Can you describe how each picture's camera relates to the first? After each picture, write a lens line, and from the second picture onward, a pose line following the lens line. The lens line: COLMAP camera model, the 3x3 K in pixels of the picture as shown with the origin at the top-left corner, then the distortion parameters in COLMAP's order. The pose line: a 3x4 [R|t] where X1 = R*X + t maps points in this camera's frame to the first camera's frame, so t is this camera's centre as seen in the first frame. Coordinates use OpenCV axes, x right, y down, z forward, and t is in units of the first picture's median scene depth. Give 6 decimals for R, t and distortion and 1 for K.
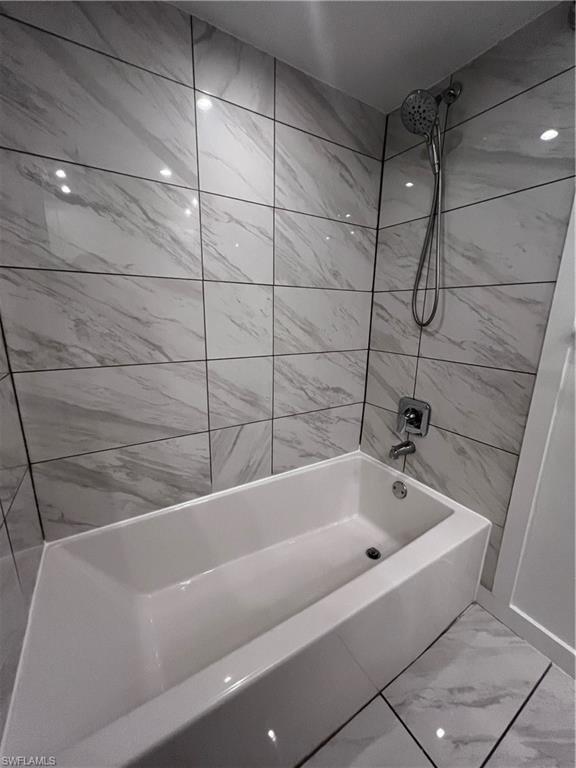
lens RADIAL K [[307.1, 0, 289.4], [0, 307.1, 382.1], [0, 0, 1]] dist [-0.000479, 0.000170]
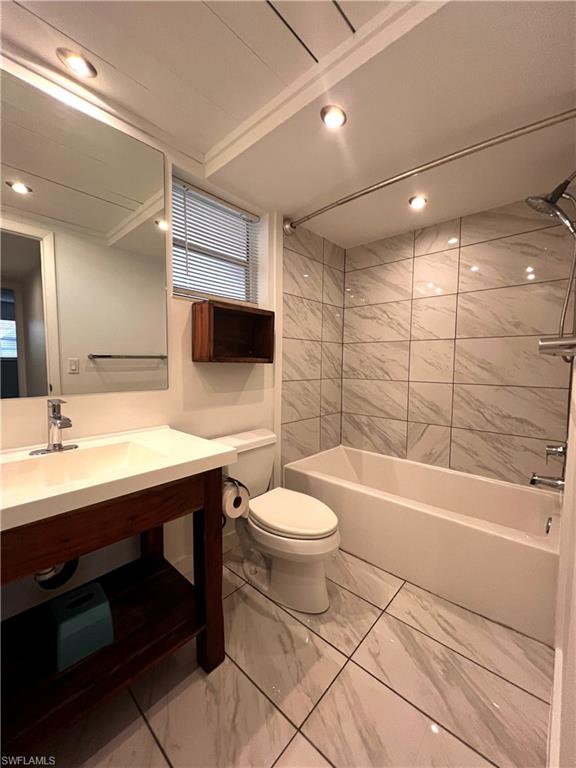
lens RADIAL K [[307.1, 0, 289.5], [0, 307.1, 385.6], [0, 0, 1]] dist [-0.000479, 0.000170]
pose [[0.268852, 0.048930, -0.961938, 1.226200], [-0.227782, 0.973609, -0.014139, 0.134221], [0.935860, 0.222914, 0.272903, -0.176327]]
